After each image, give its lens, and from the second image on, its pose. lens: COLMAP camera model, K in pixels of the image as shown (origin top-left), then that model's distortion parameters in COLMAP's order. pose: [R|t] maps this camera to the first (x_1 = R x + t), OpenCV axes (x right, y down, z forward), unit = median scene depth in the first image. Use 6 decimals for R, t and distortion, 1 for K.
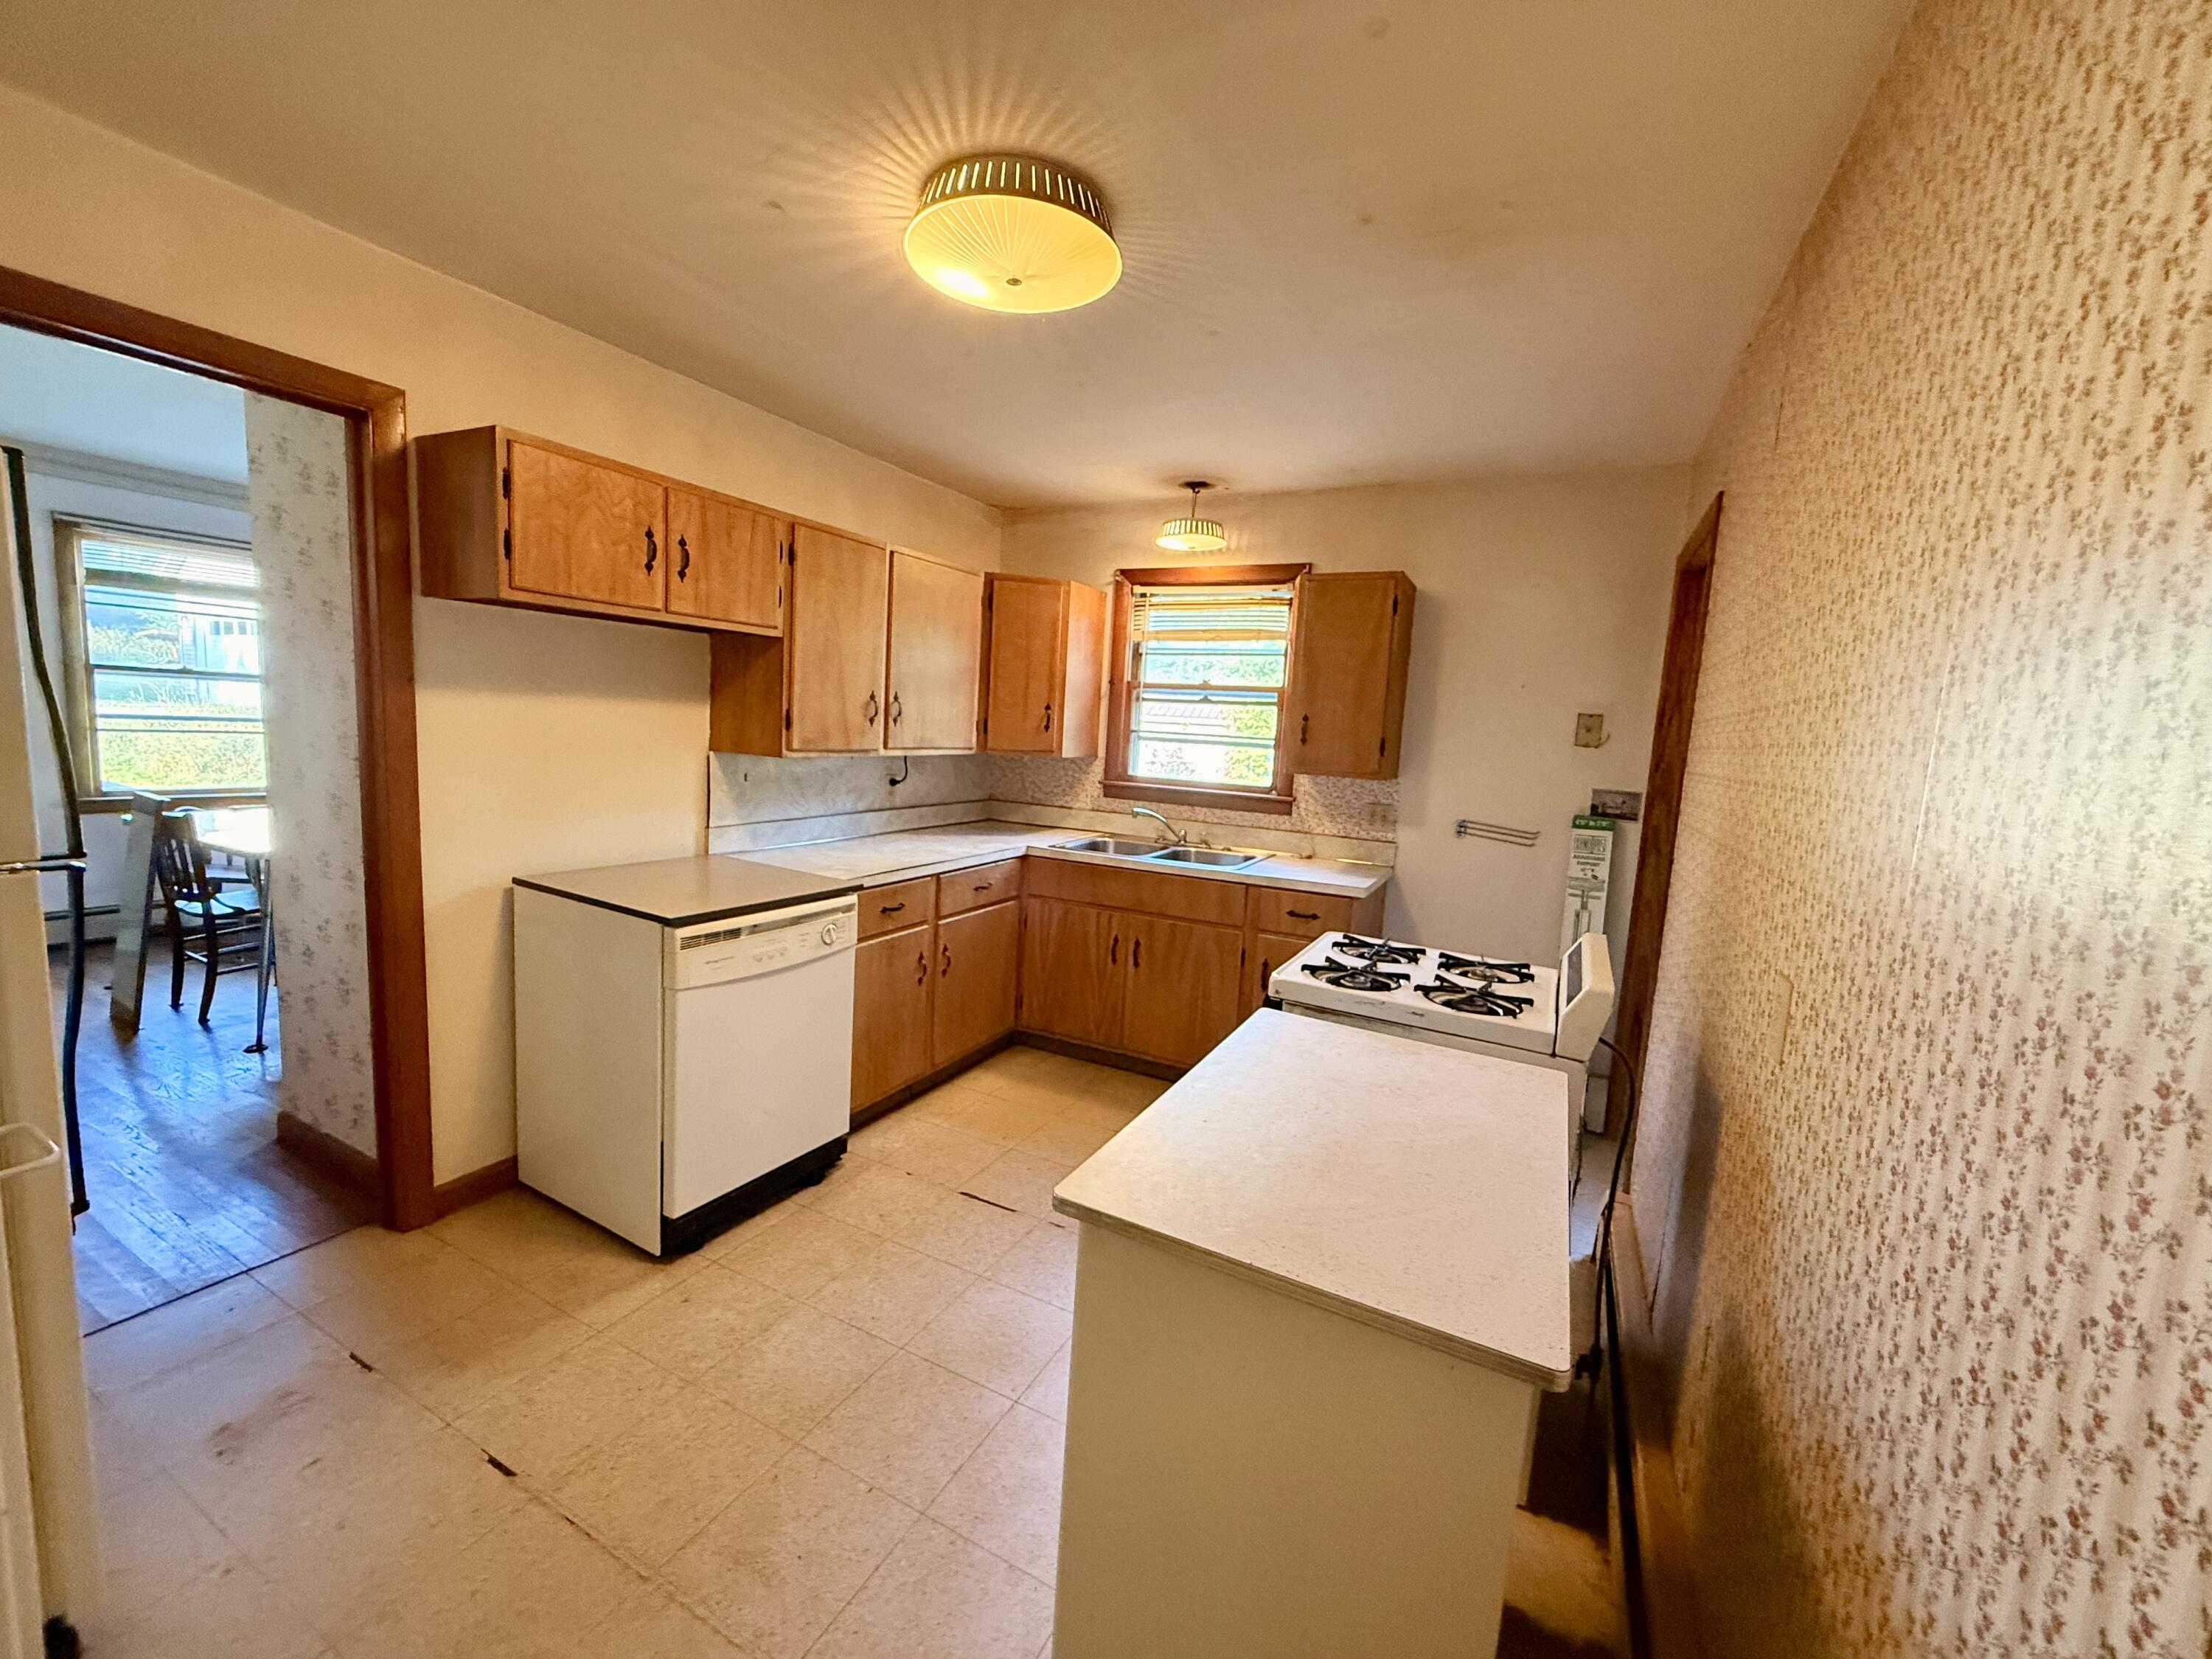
lens RADIAL K [[881.9, 0, 1103.6], [0, 881.9, 827.6], [0, 0, 1]] dist [0.000283, 0.000009]
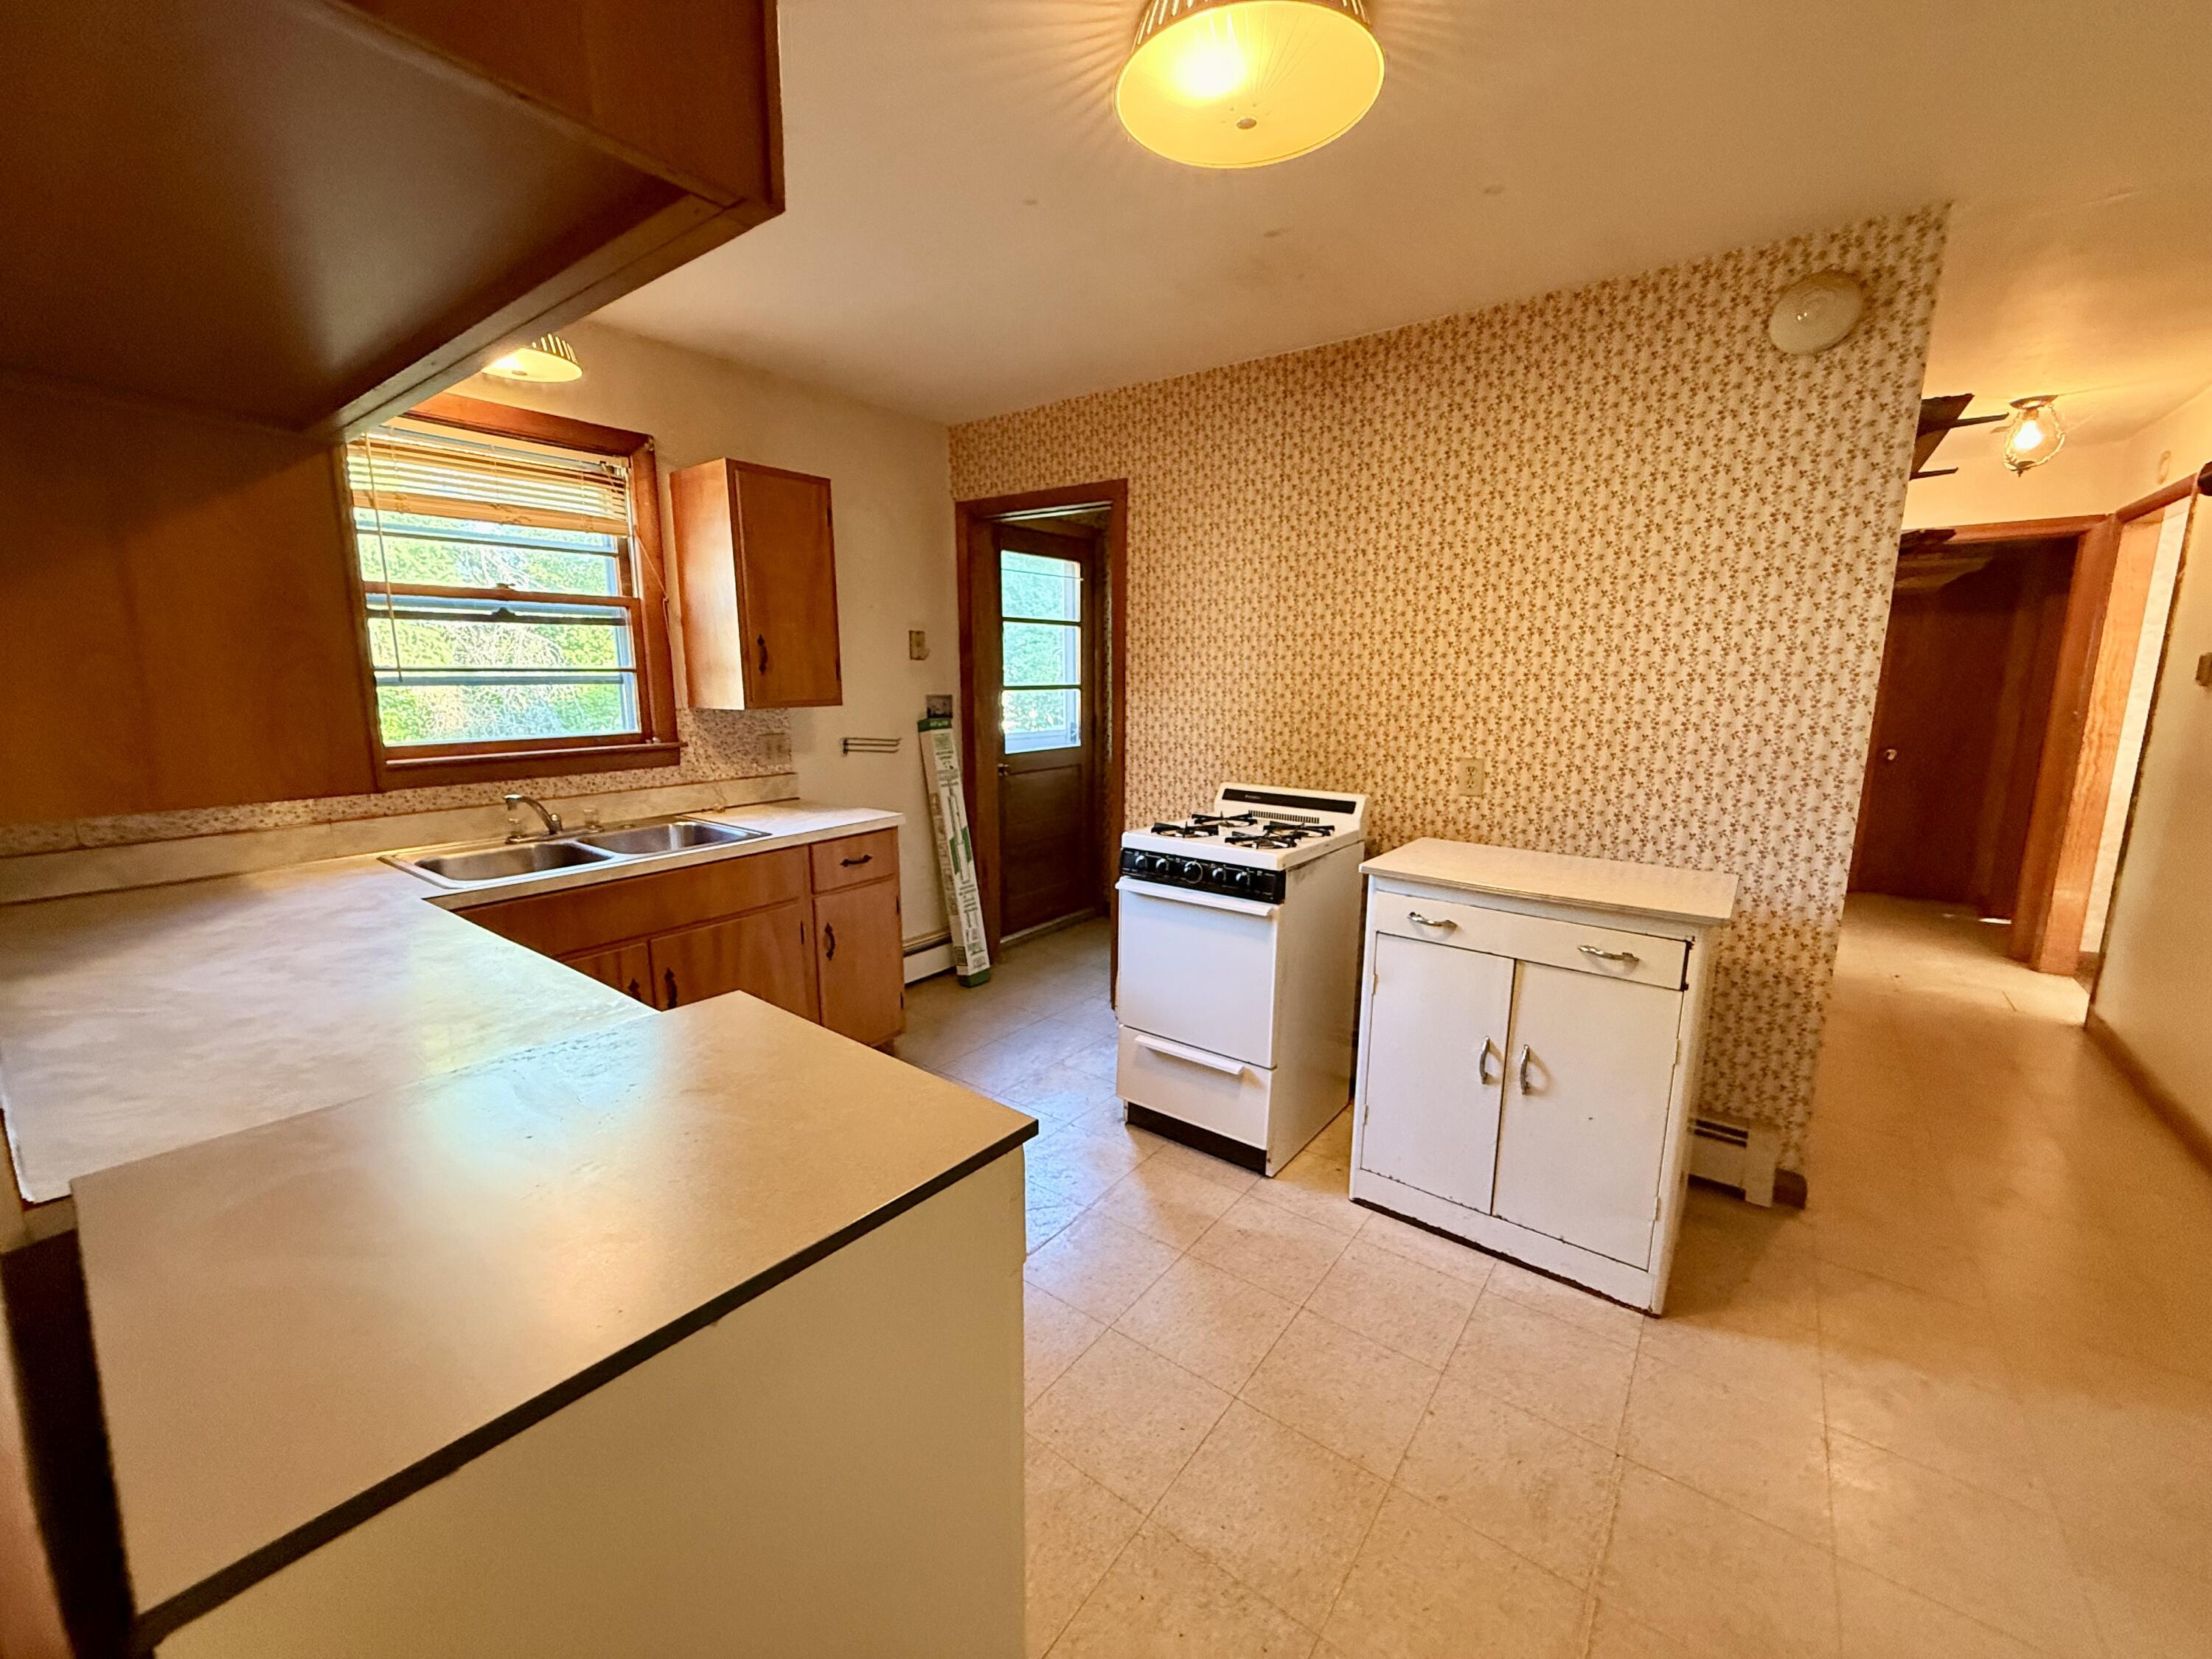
lens RADIAL K [[881.9, 0, 1103.6], [0, 881.9, 827.6], [0, 0, 1]] dist [0.000283, 0.000009]
pose [[0.168928, -0.229075, 0.958639, -0.517429], [0.125660, 0.969685, 0.209571, -0.080417], [-0.977585, 0.085060, 0.192592, 0.496019]]
